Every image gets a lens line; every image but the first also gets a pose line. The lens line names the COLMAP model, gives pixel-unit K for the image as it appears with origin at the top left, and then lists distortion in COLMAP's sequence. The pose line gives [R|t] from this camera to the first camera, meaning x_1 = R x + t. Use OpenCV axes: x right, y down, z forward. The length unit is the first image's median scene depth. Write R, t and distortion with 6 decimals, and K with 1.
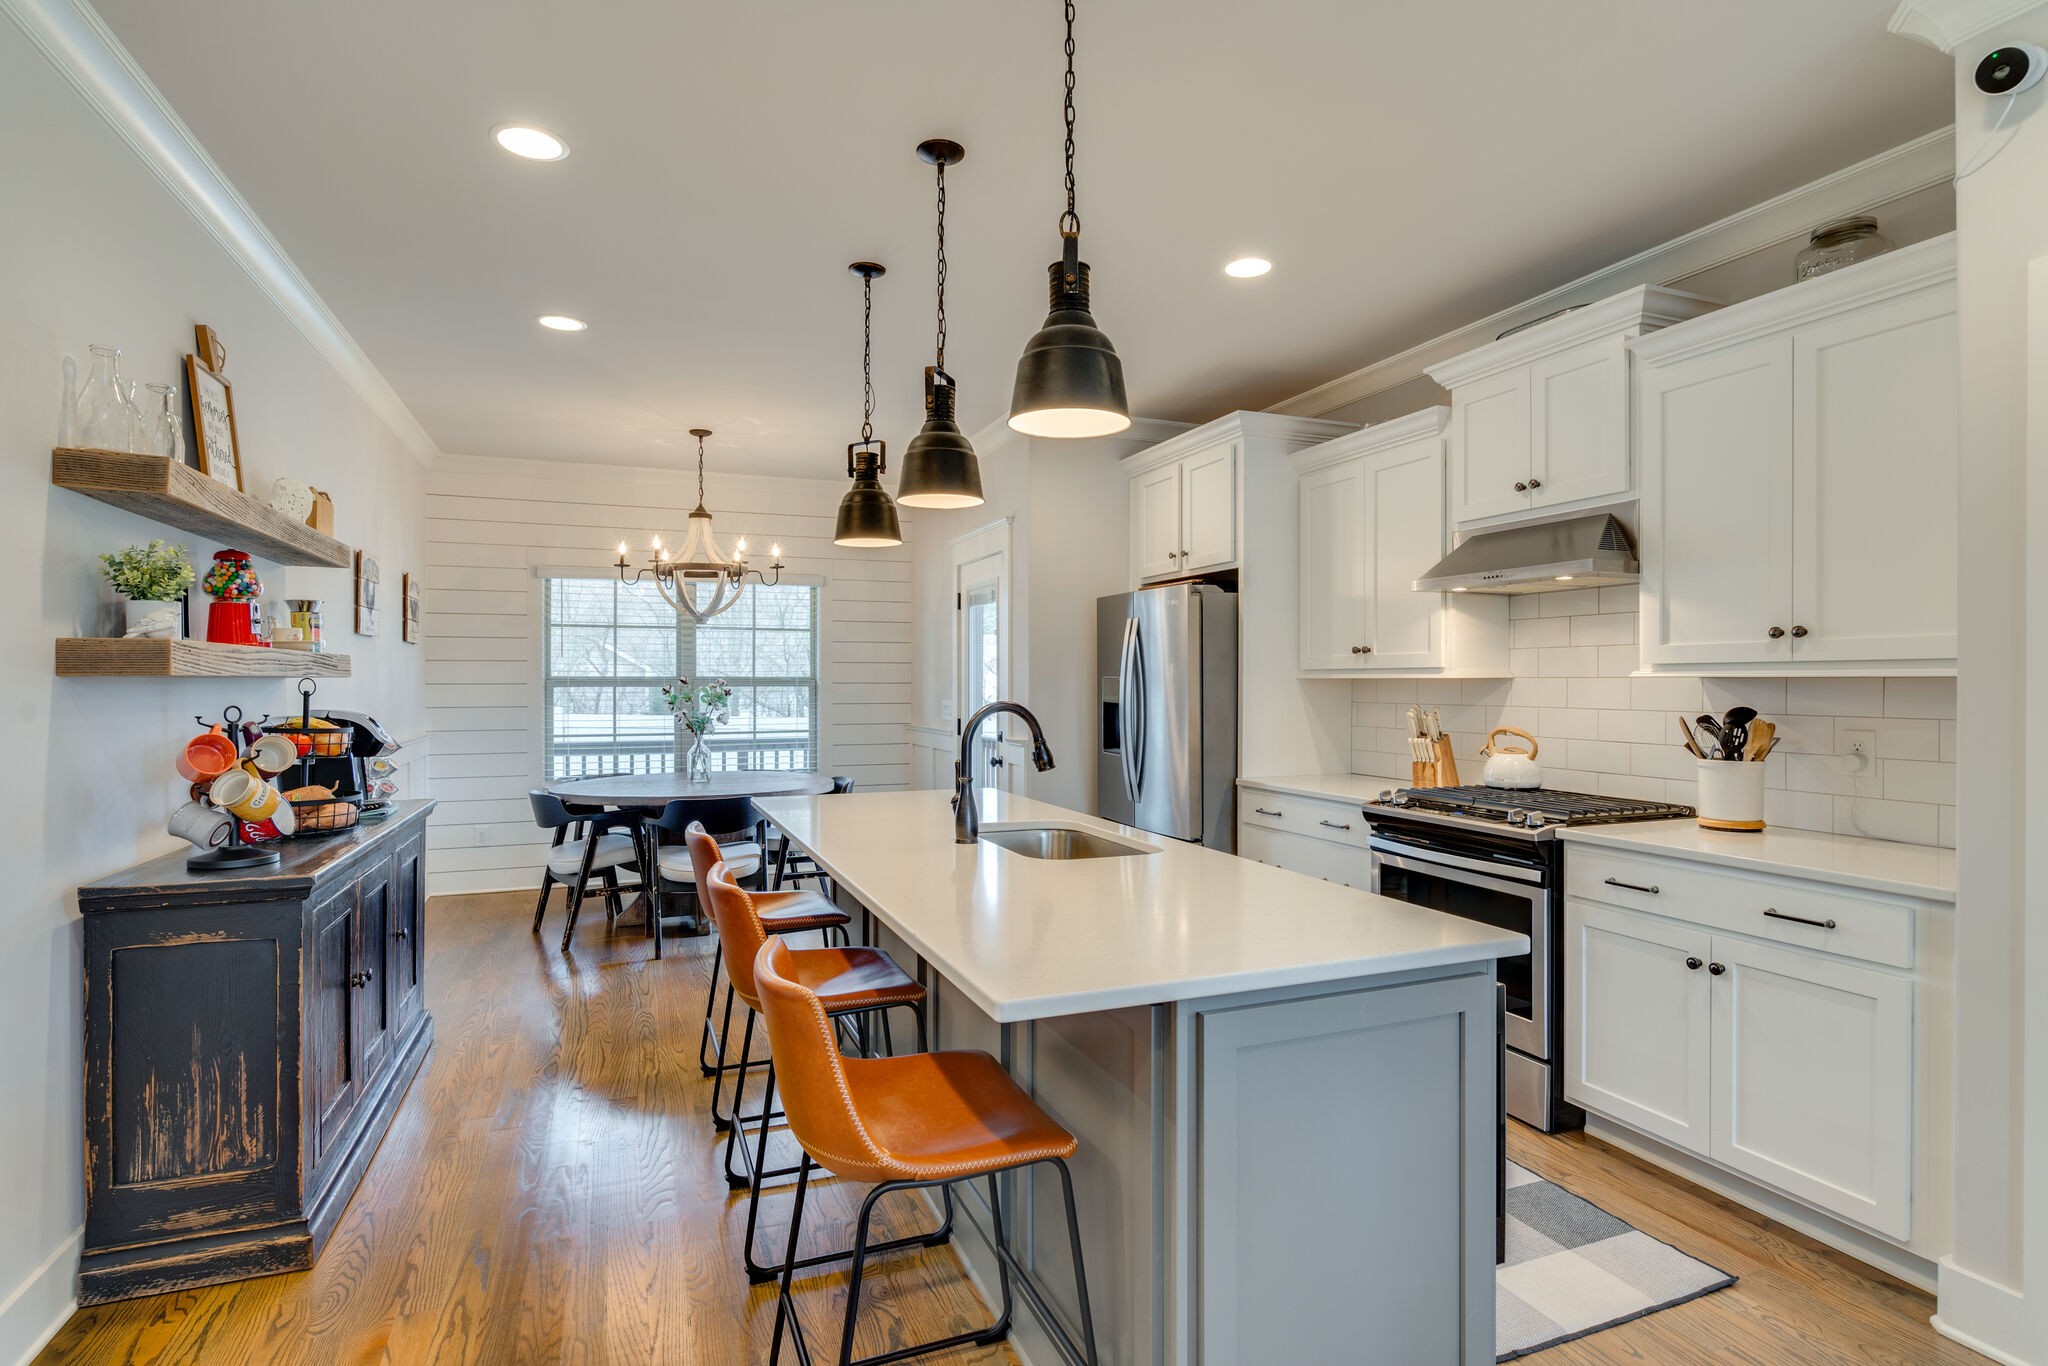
lens RADIAL K [[1025.0, 0, 1027.7], [0, 1025.0, 689.1], [0, 0, 1]] dist [-0.012741, 0.000219]
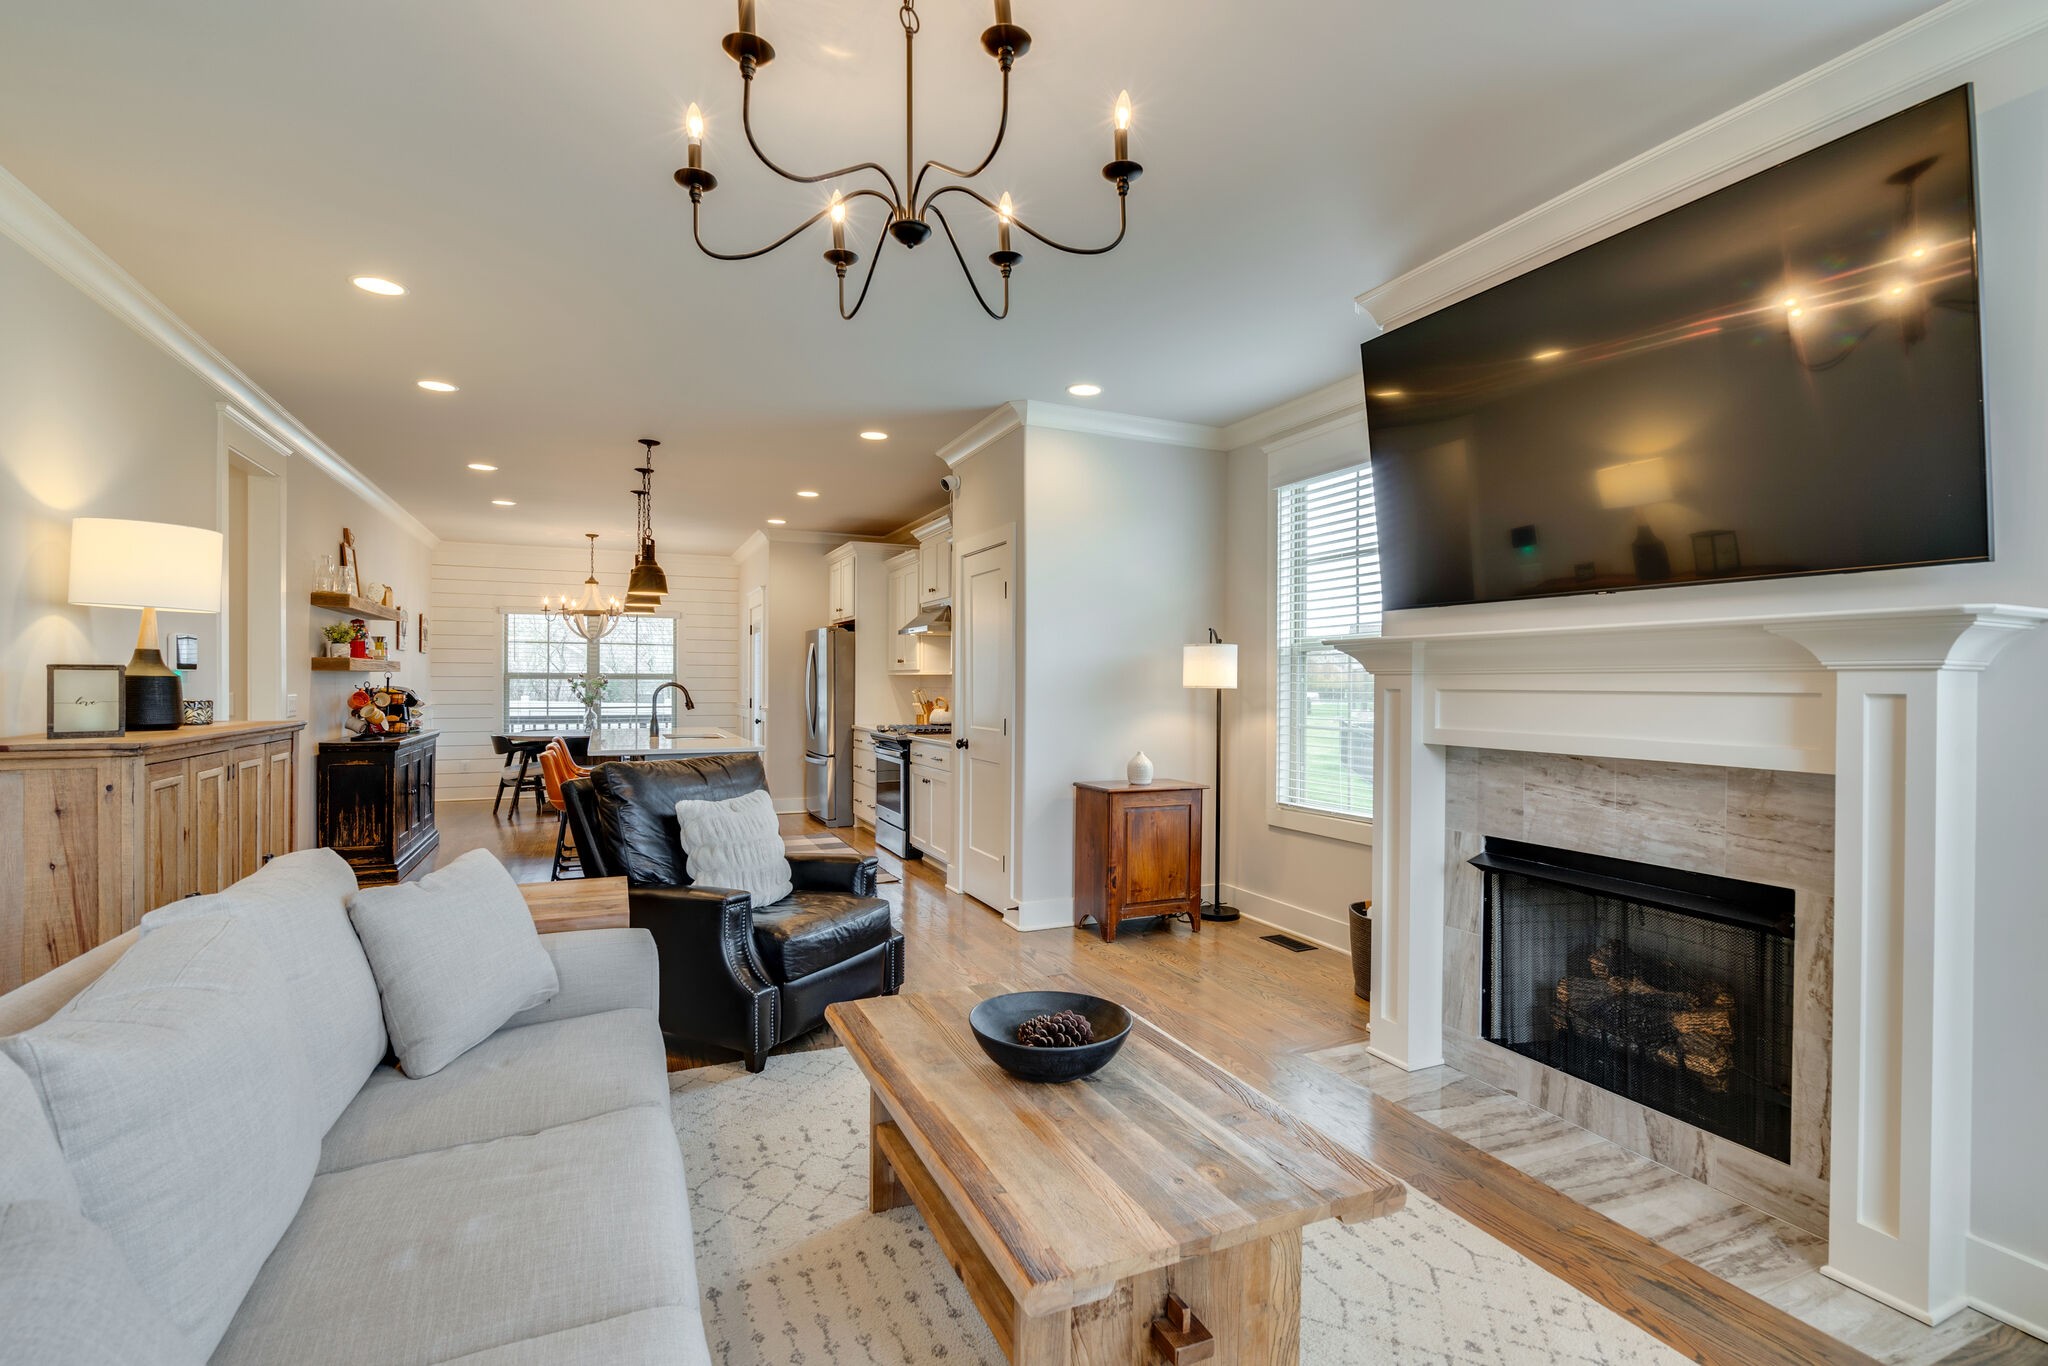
lens RADIAL K [[939.3, 0, 1032.7], [0, 939.3, 687.0], [0, 0, 1]] dist [-0.016911, -0.000037]
pose [[0.998727, 0.003859, 0.050291, 0.615043], [-0.003786, 0.999992, -0.001550, 0.019468], [-0.050297, 0.001358, 0.998733, -1.114755]]
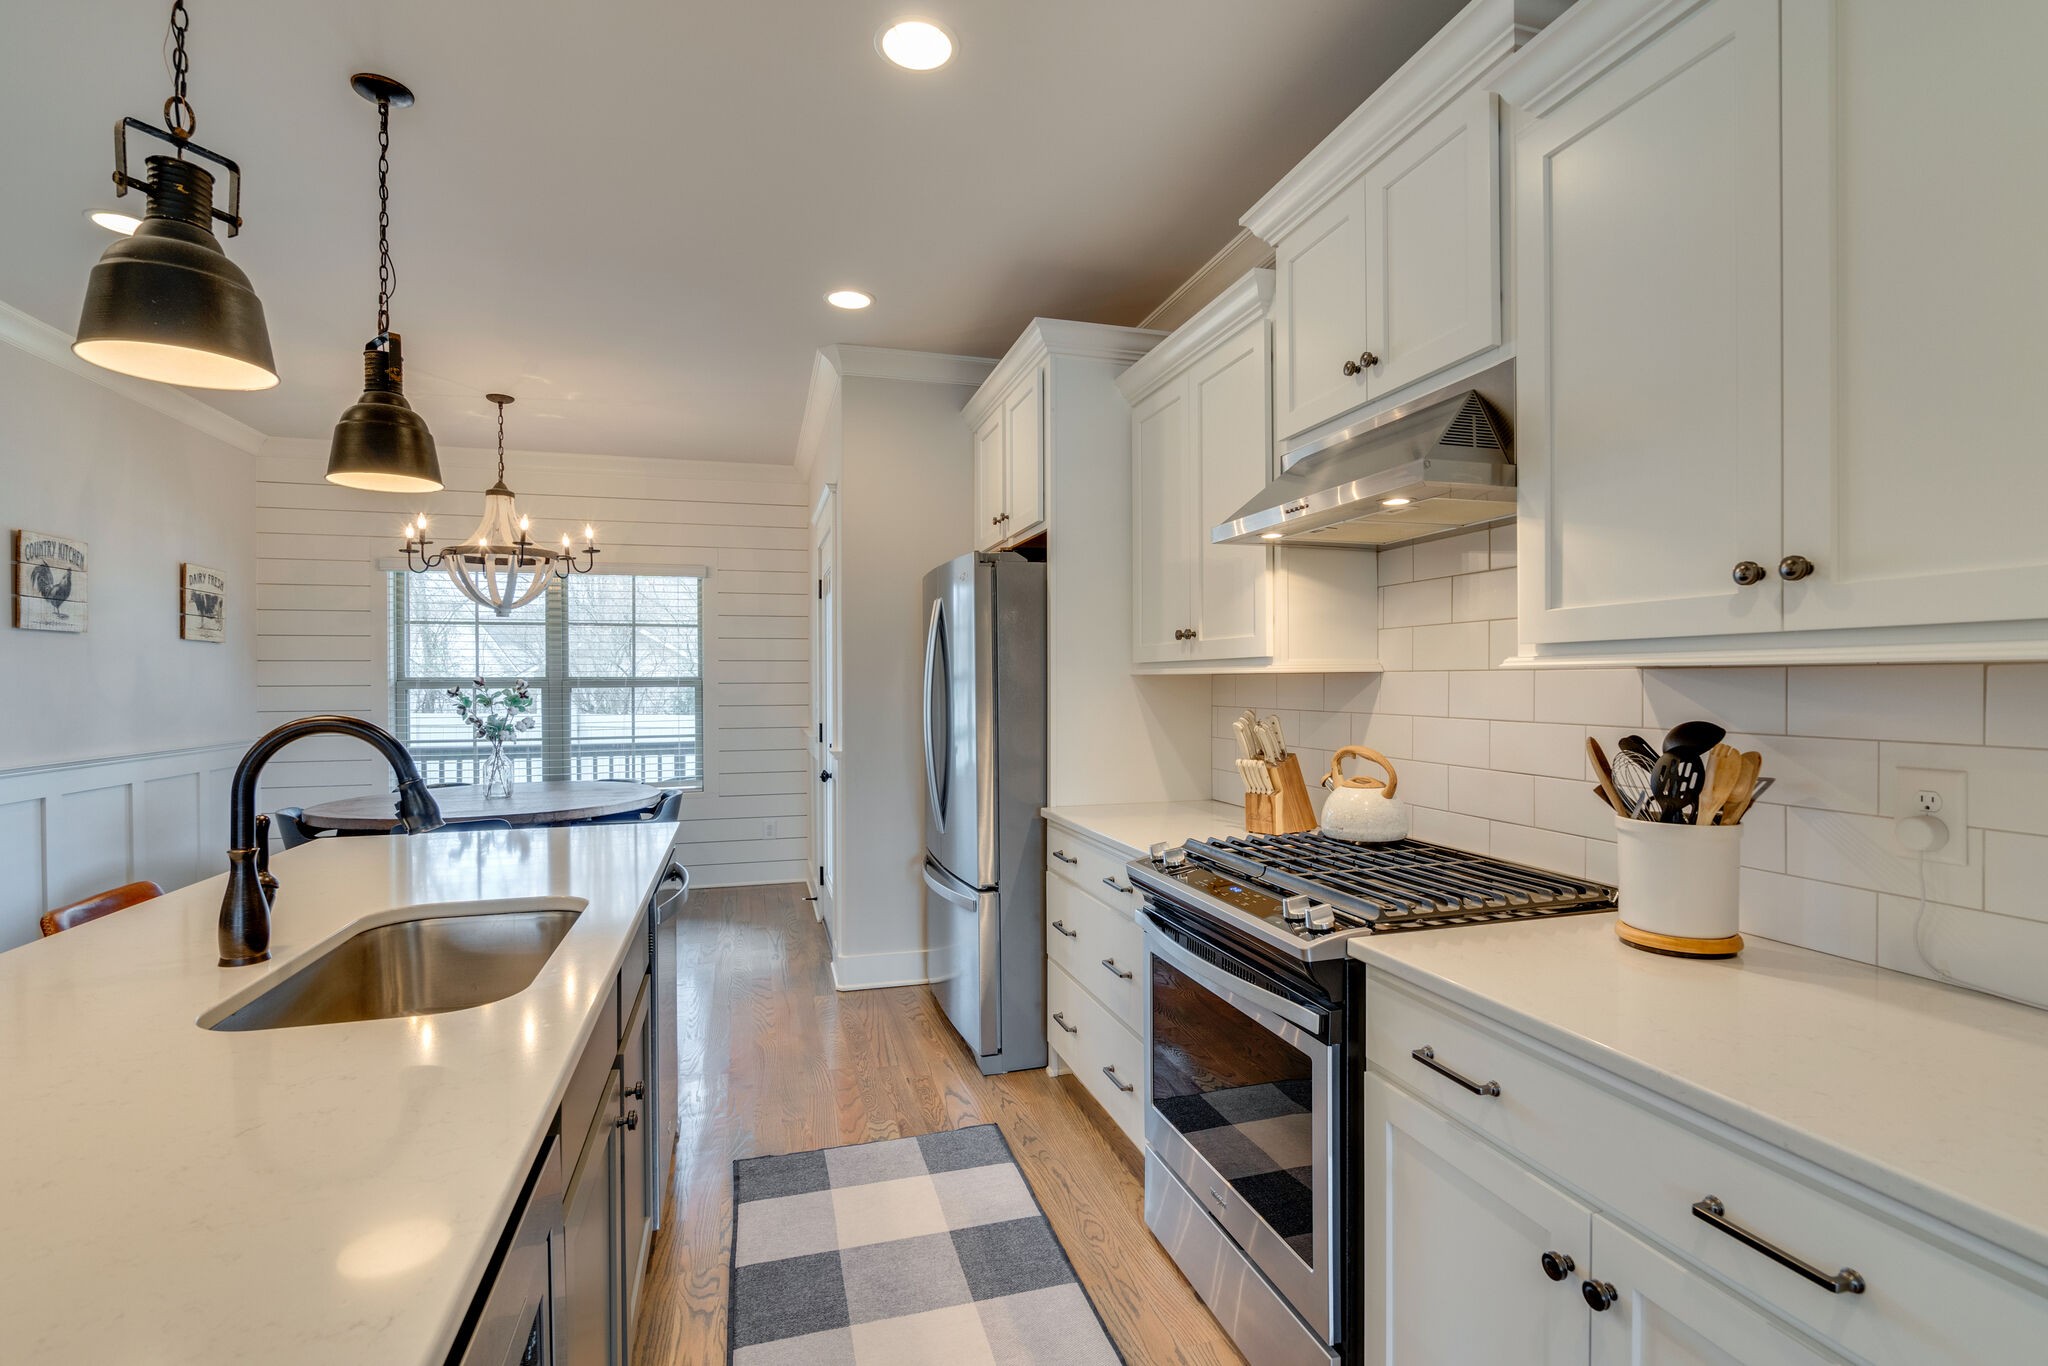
lens RADIAL K [[939.3, 0, 1024.1], [0, 939.3, 686.3], [0, 0, 1]] dist [-0.016911, -0.000037]
pose [[0.995953, -0.003136, -0.089824, 0.337250], [0.002927, 0.999993, -0.002457, -0.000734], [0.089831, 0.002185, 0.995955, 0.412585]]
